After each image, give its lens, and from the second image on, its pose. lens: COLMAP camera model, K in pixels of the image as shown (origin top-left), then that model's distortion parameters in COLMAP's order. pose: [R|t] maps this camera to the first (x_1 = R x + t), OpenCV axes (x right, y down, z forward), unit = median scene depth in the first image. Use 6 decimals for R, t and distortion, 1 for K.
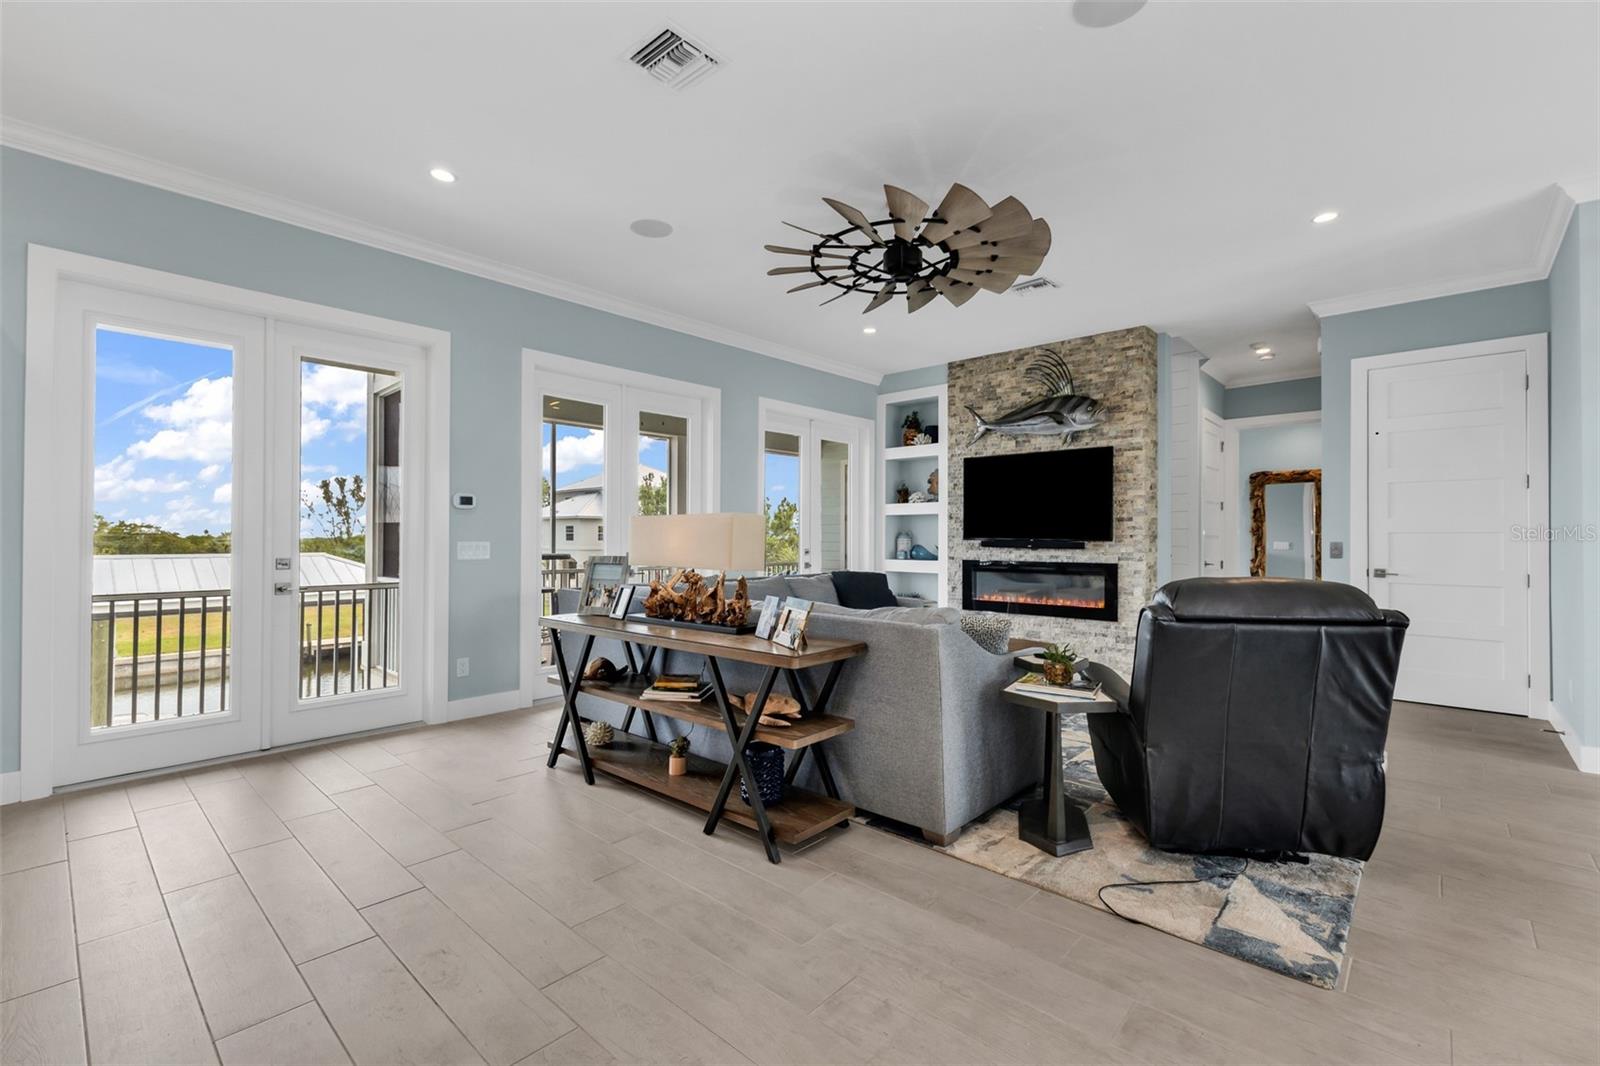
lens RADIAL K [[698.8, 0, 804.5], [0, 698.8, 535.0], [0, 0, 1]] dist [0.001779, 0.000031]
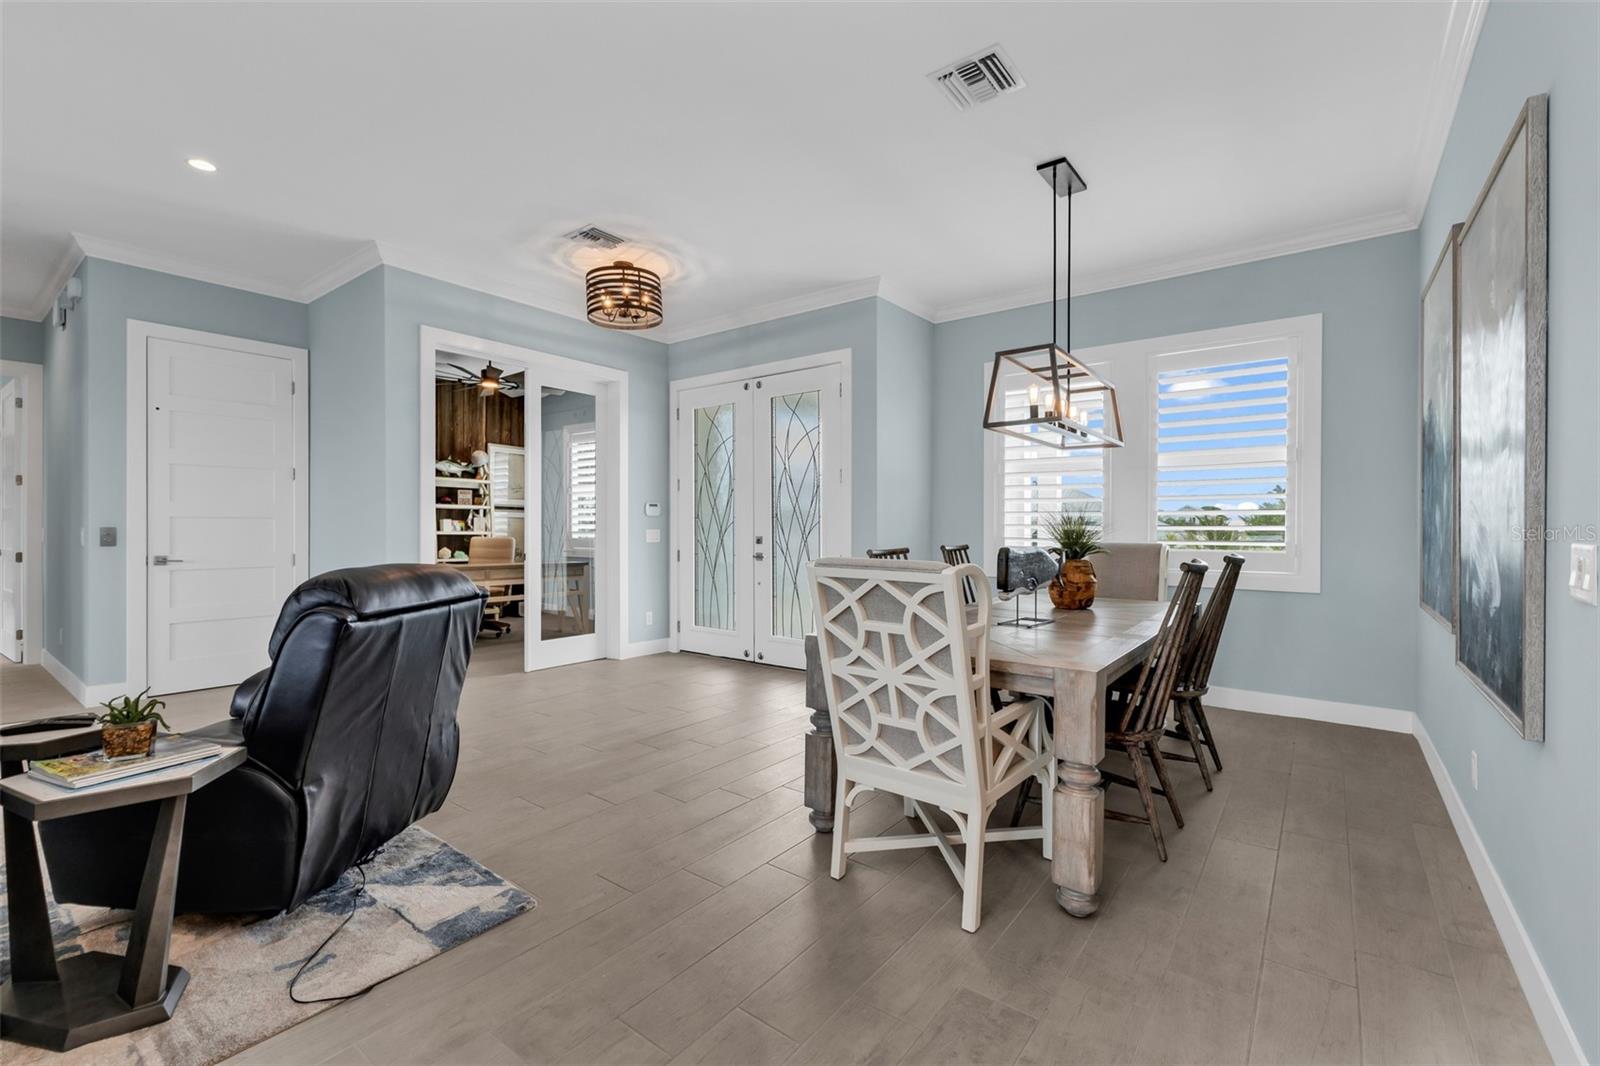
lens RADIAL K [[687.9, 0, 800.0], [0, 687.9, 525.9], [0, 0, 1]] dist [0.008517, -0.000753]
pose [[-0.091916, -0.002013, 0.995765, -0.135856], [-0.007924, 0.999968, 0.001290, 0.000816], [-0.995735, -0.007771, -0.091929, 0.201533]]
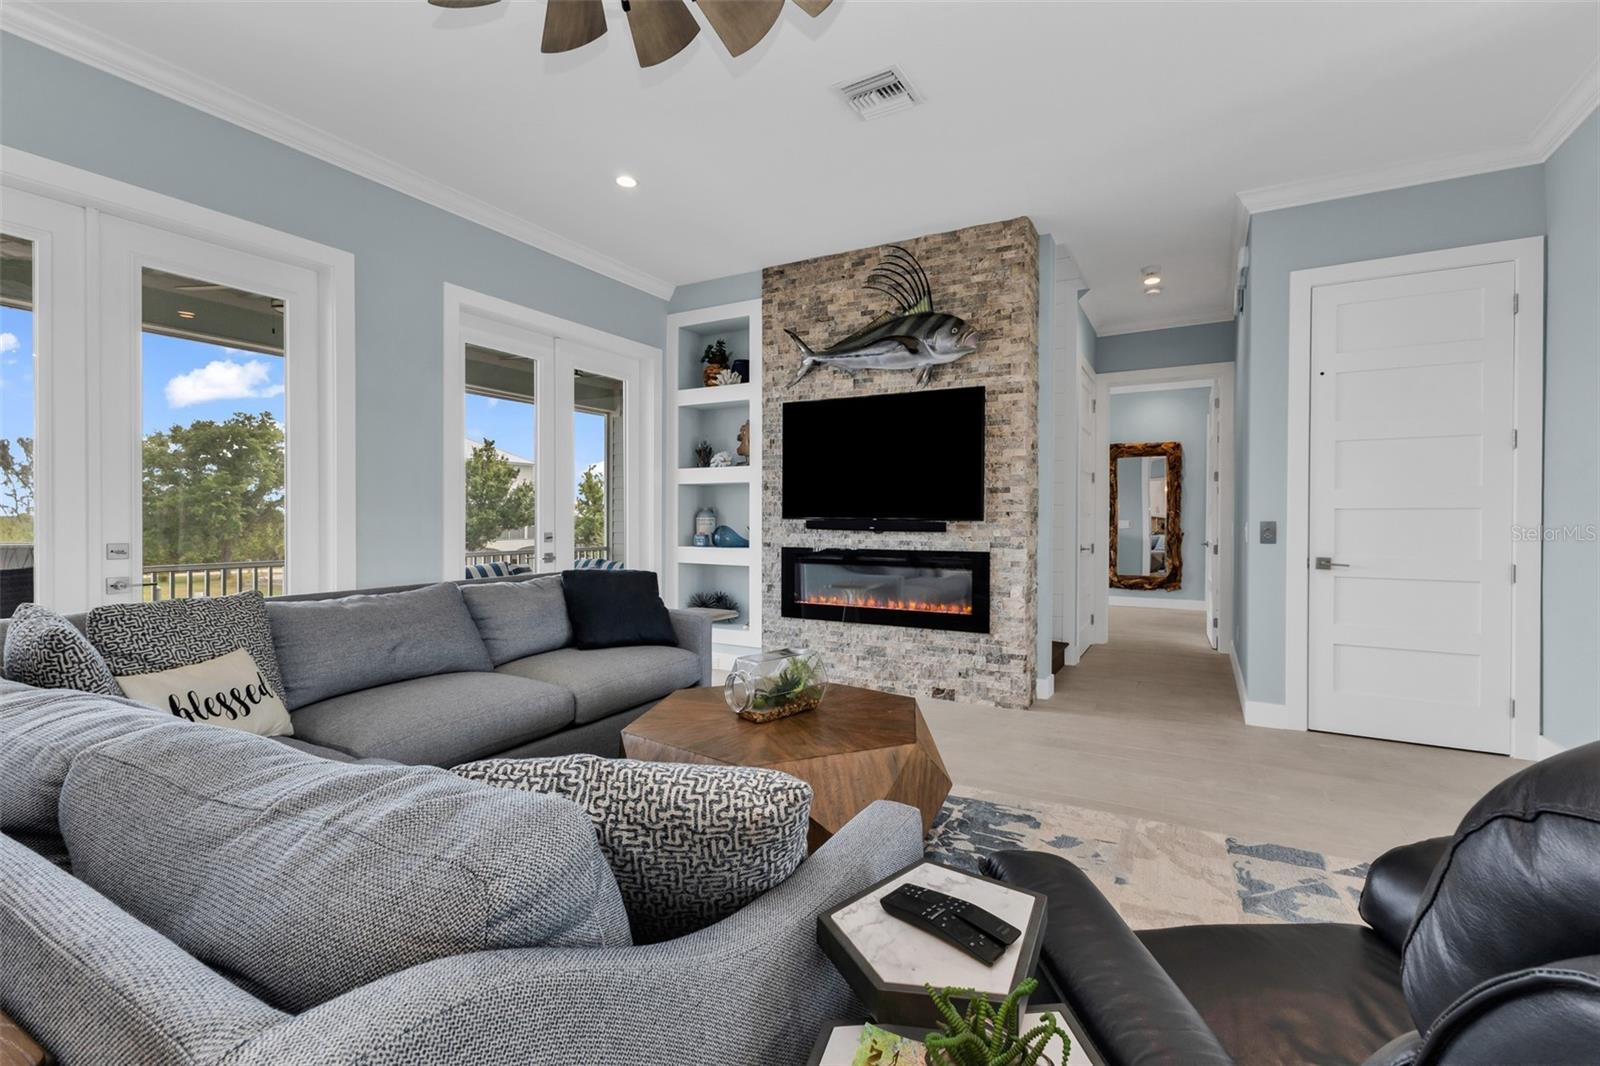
lens RADIAL K [[688.9, 0, 831.6], [0, 688.9, 524.7], [0, 0, 1]] dist [0.003395, 0.000469]
pose [[0.967620, -0.002834, 0.252397, 0.111968], [-0.001163, 0.999876, 0.015684, 0.002112], [-0.252410, -0.015470, 0.967497, 0.352403]]
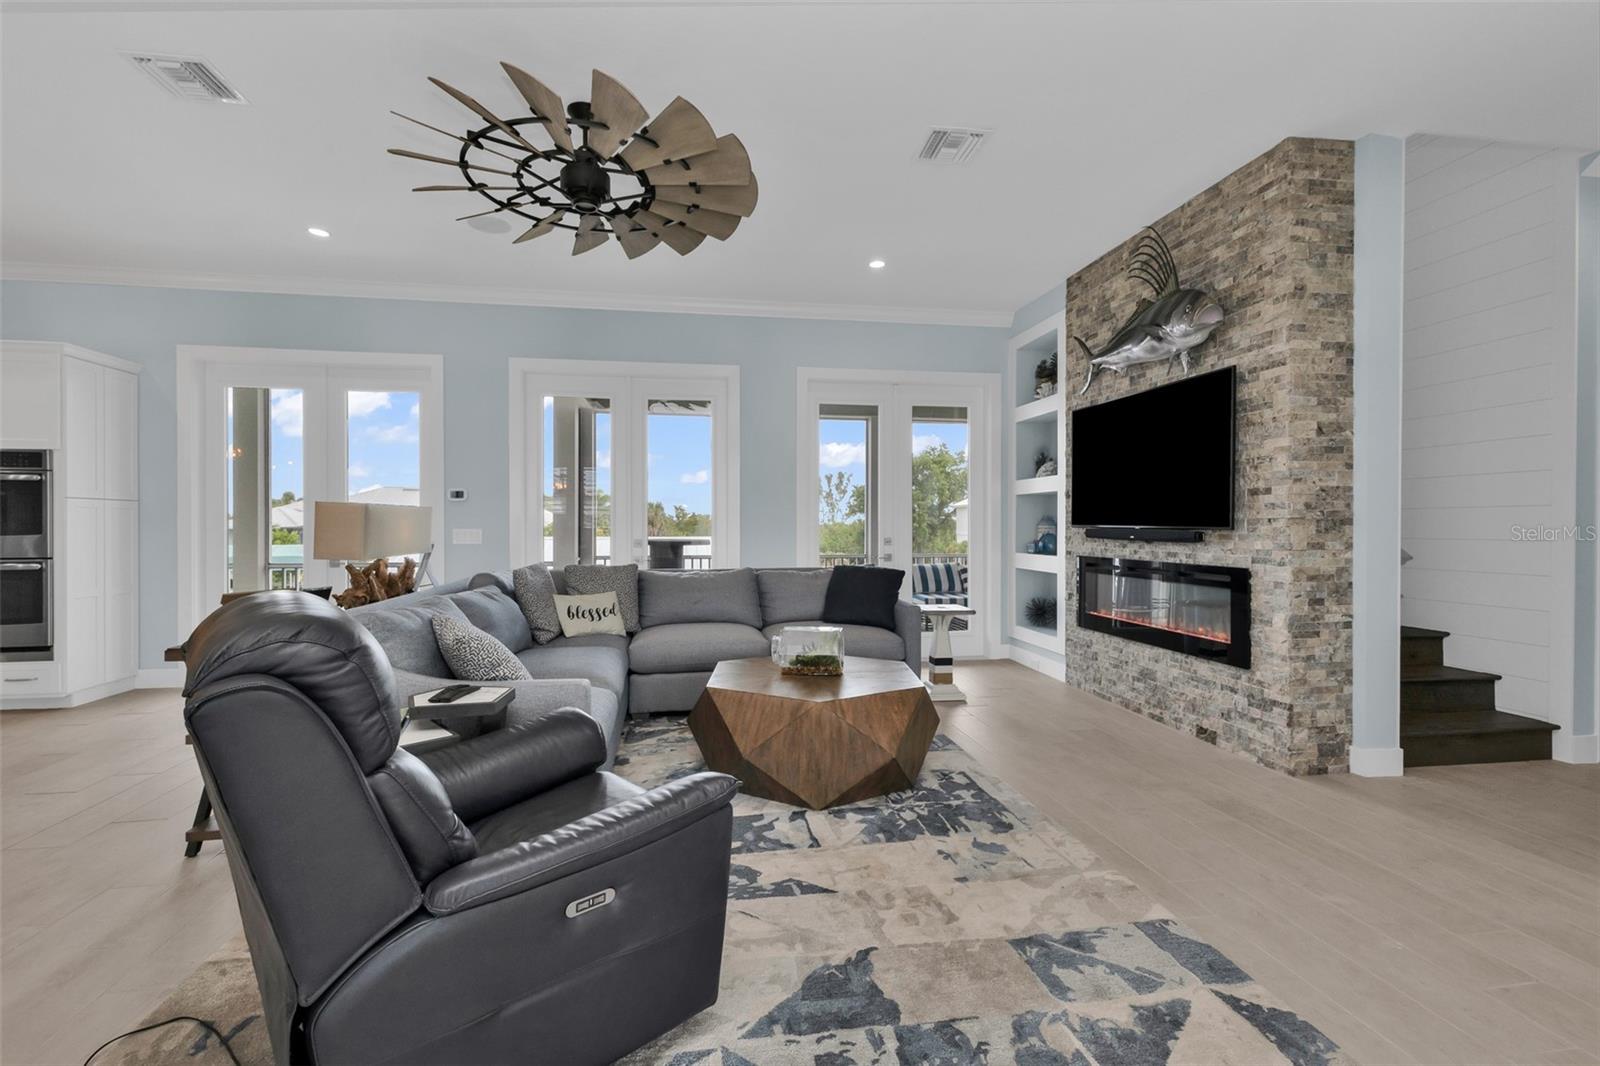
lens RADIAL K [[694.5, 0, 804.0], [0, 694.5, 530.8], [0, 0, 1]] dist [0.001410, -0.000021]
pose [[0.797108, 0.003222, -0.603828, 0.489223], [0.003581, 0.999943, 0.010064, 0.002673], [0.603826, -0.010184, 0.797051, 0.316115]]
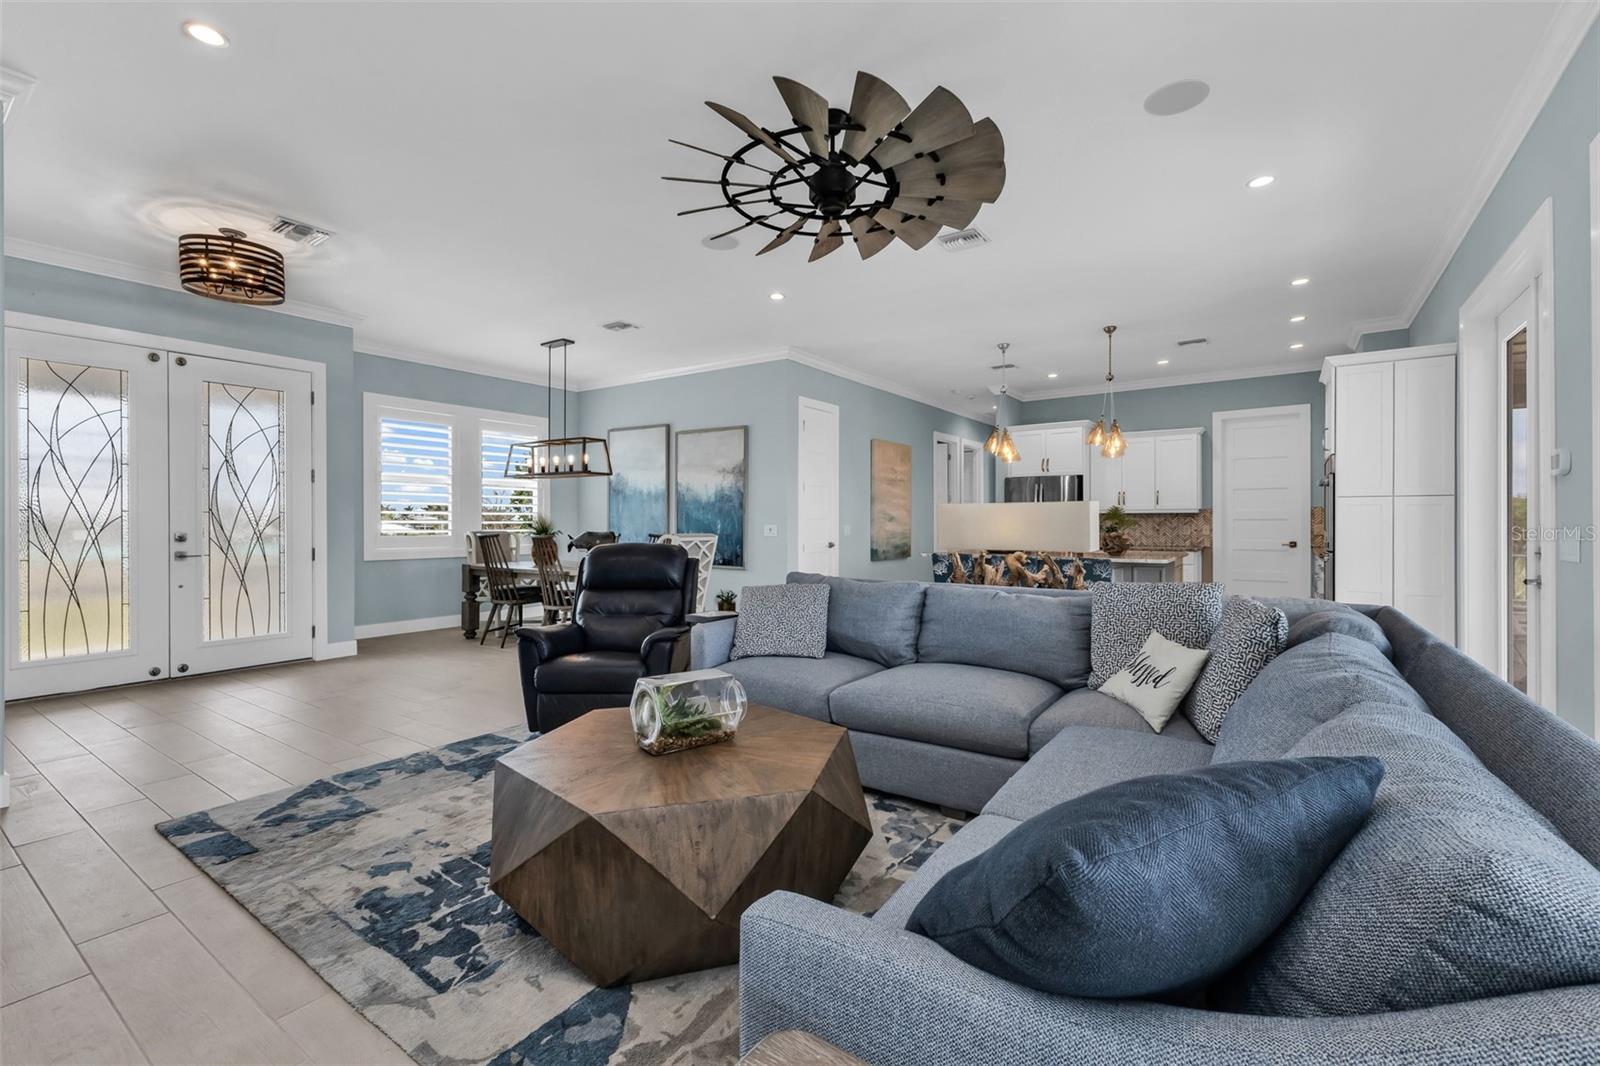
lens RADIAL K [[687.9, 0, 800.0], [0, 687.9, 525.9], [0, 0, 1]] dist [0.008517, -0.000753]
pose [[-0.991183, -0.001289, -0.132495, 0.169251], [-0.001732, 0.999993, 0.003224, 0.003680], [0.132490, 0.003425, -0.991178, 1.083291]]
